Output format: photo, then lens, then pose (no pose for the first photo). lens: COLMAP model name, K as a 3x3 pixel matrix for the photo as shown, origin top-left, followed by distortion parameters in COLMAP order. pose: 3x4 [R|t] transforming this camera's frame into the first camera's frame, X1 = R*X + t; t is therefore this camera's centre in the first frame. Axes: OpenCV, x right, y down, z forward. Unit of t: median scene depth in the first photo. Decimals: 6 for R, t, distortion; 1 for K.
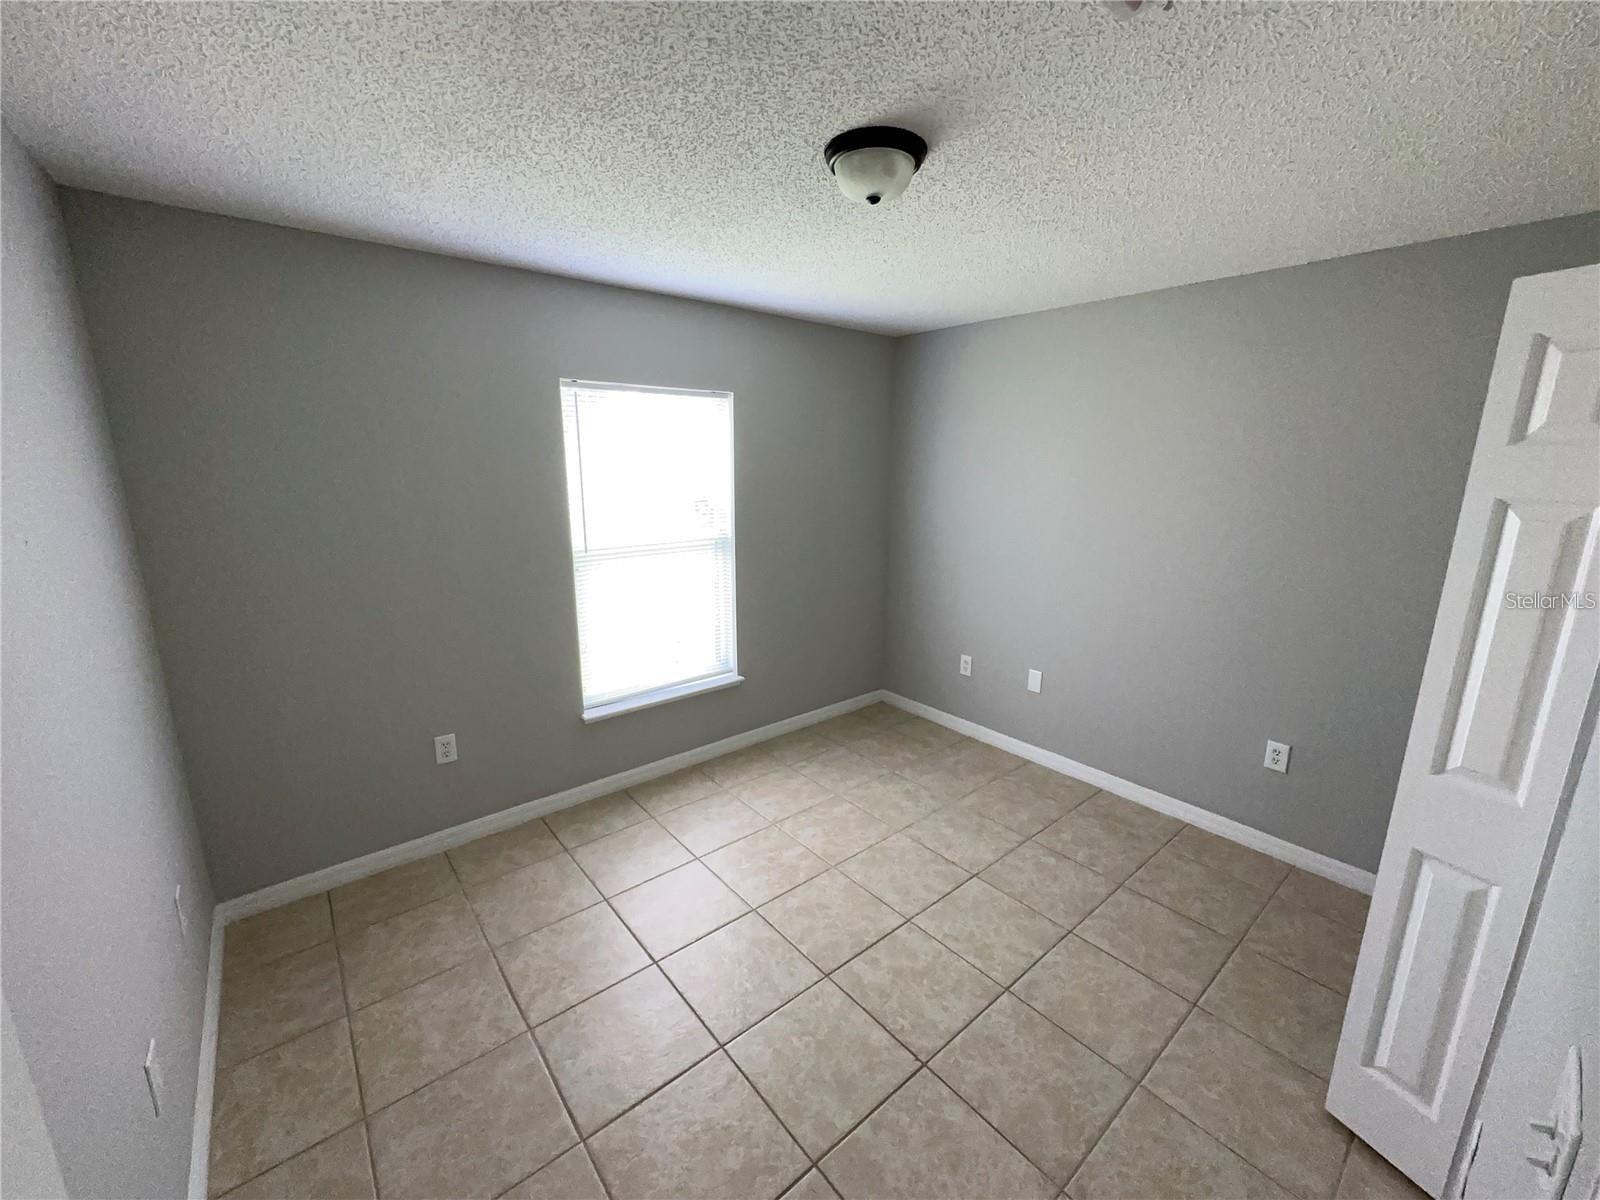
lens RADIAL K [[639.3, 0, 800.9], [0, 639.3, 598.0], [0, 0, 1]] dist [0.000708, -0.000415]
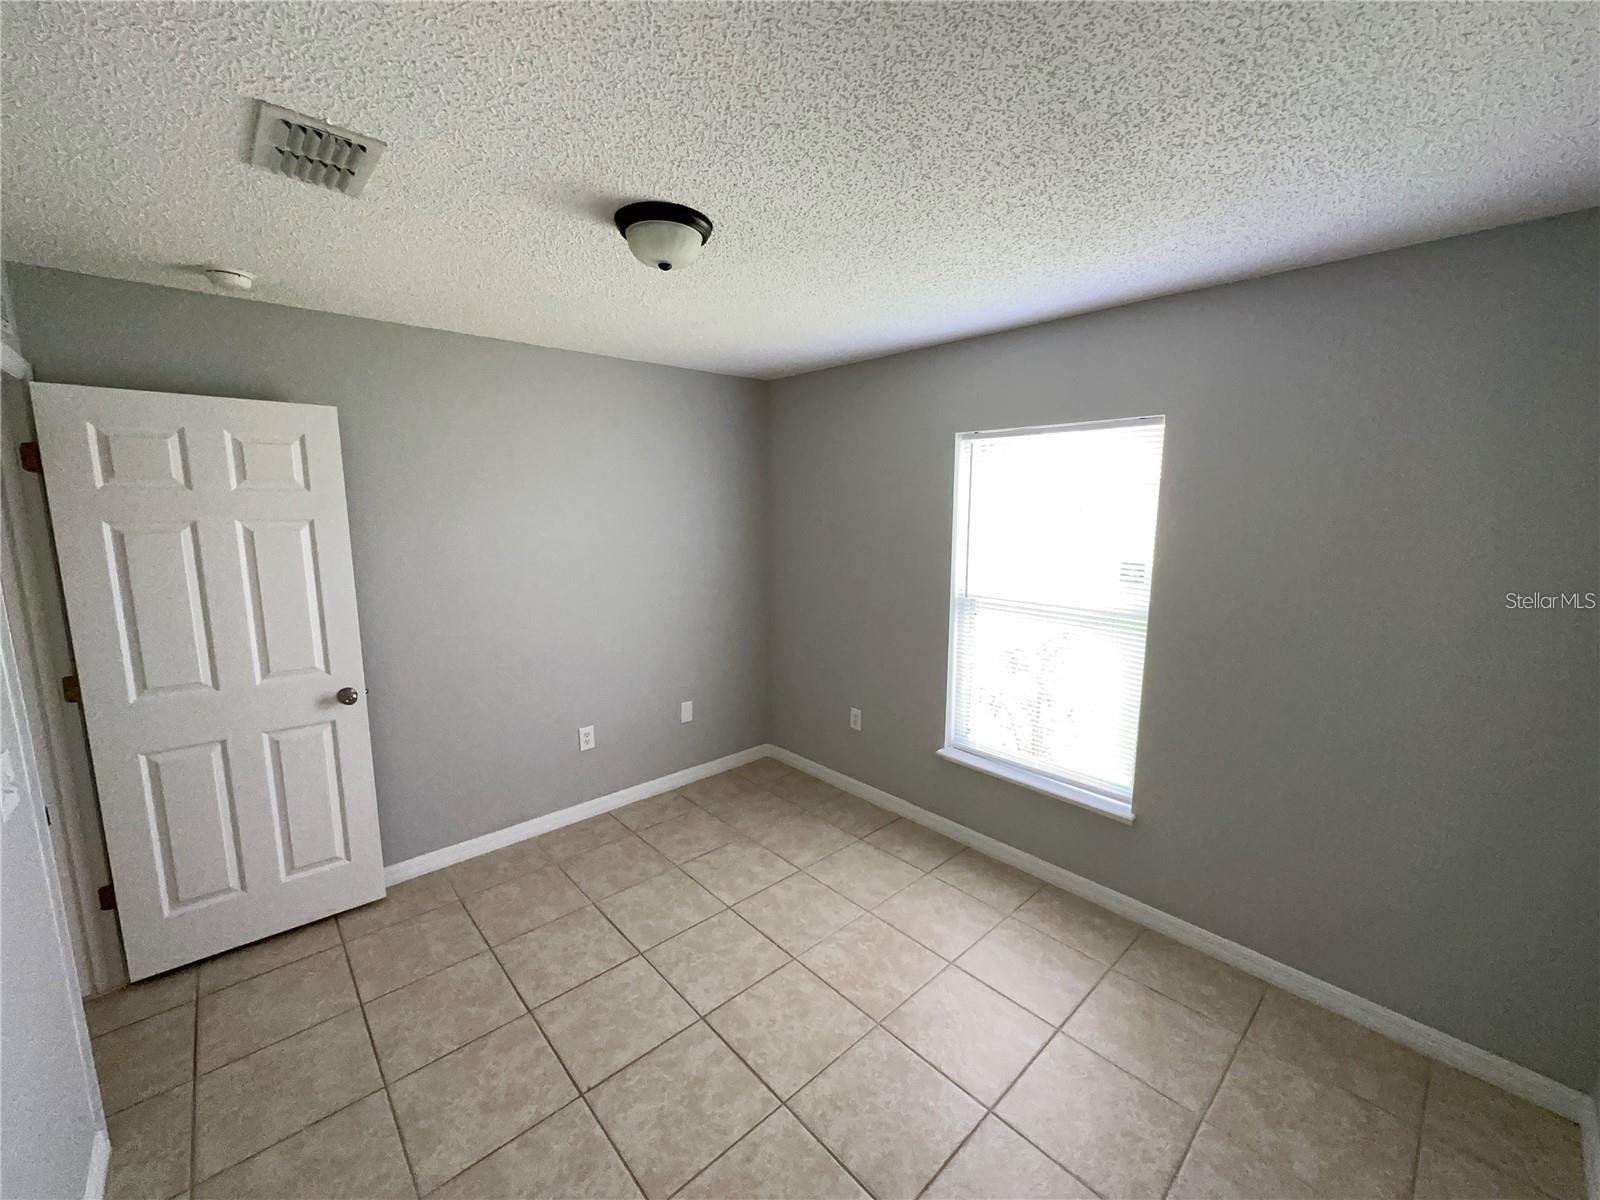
lens RADIAL K [[639.3, 0, 800.9], [0, 639.3, 598.0], [0, 0, 1]] dist [0.000708, -0.000415]
pose [[0.047067, 0.143311, -0.988558, 0.711338], [-0.214706, 0.967974, 0.130105, -0.155992], [0.975544, 0.206126, 0.076329, 0.710348]]
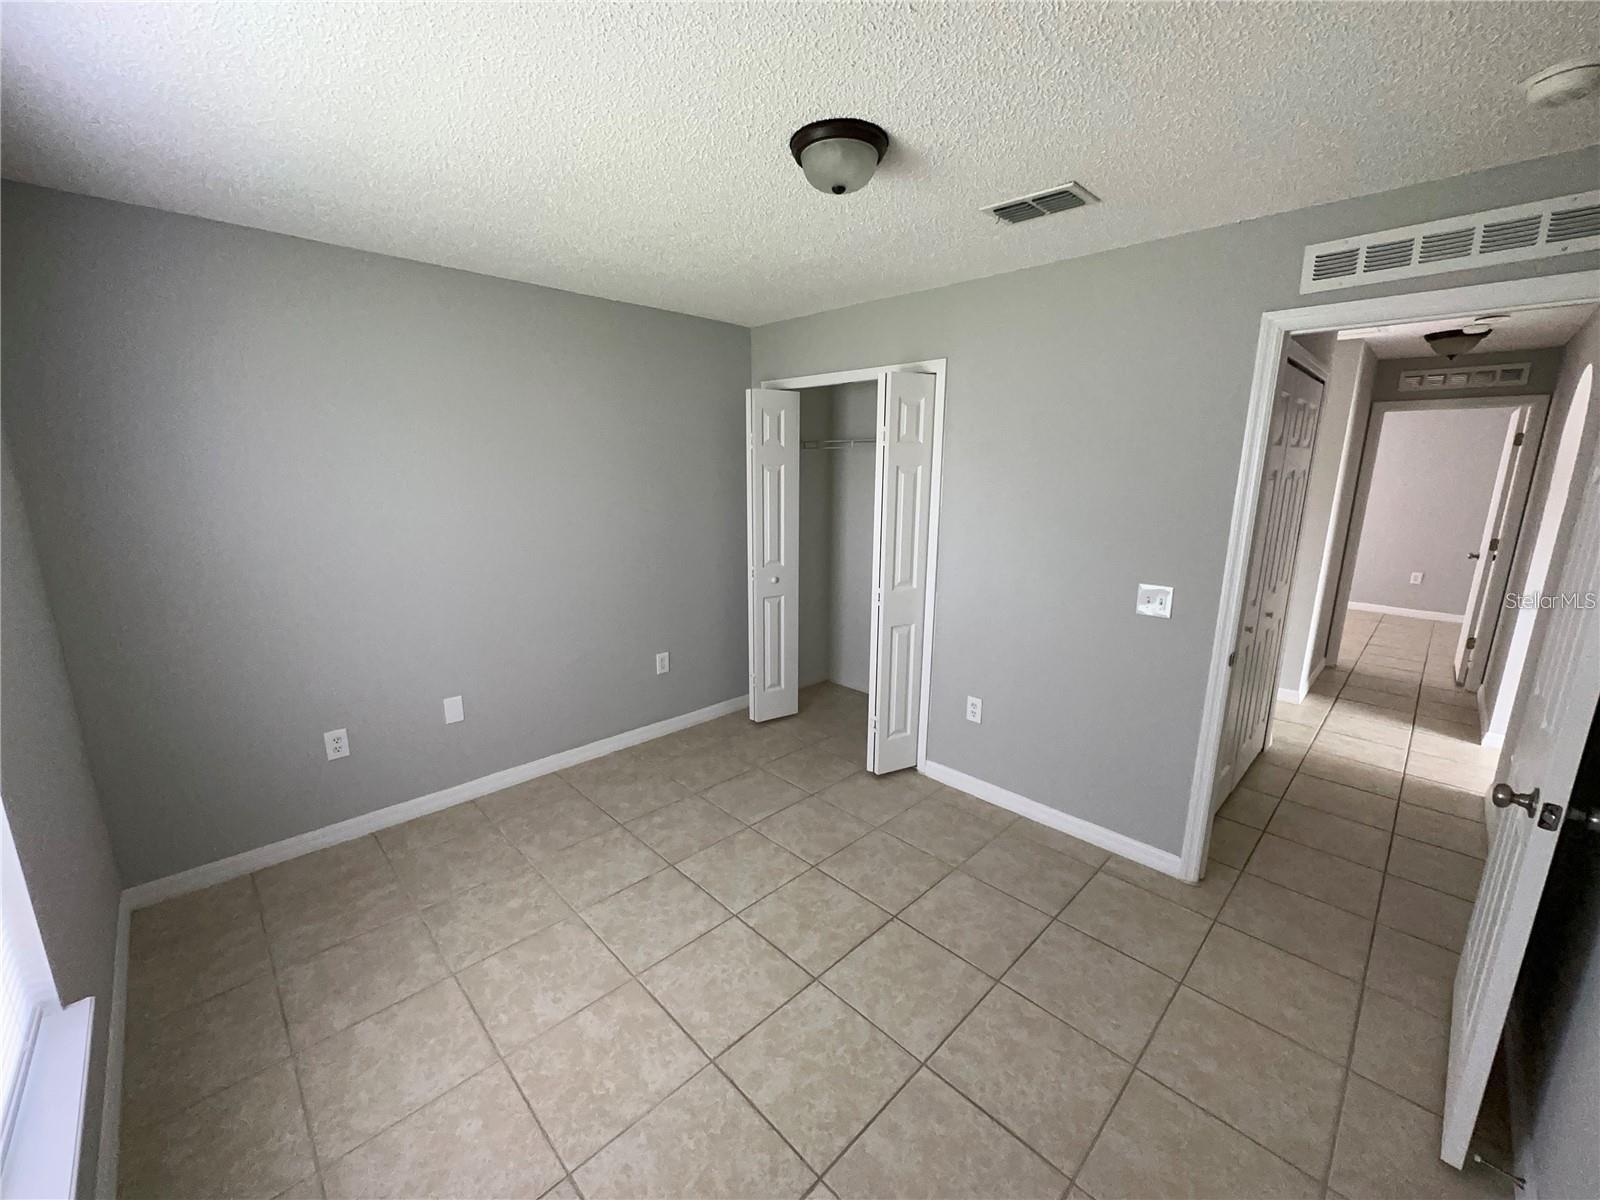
lens RADIAL K [[639.3, 0, 800.9], [0, 639.3, 598.0], [0, 0, 1]] dist [0.000708, -0.000415]
pose [[-0.081877, -0.212948, 0.973627, -0.585659], [0.205917, 0.952214, 0.225582, -0.135114], [-0.975138, 0.218957, -0.034115, 0.702925]]
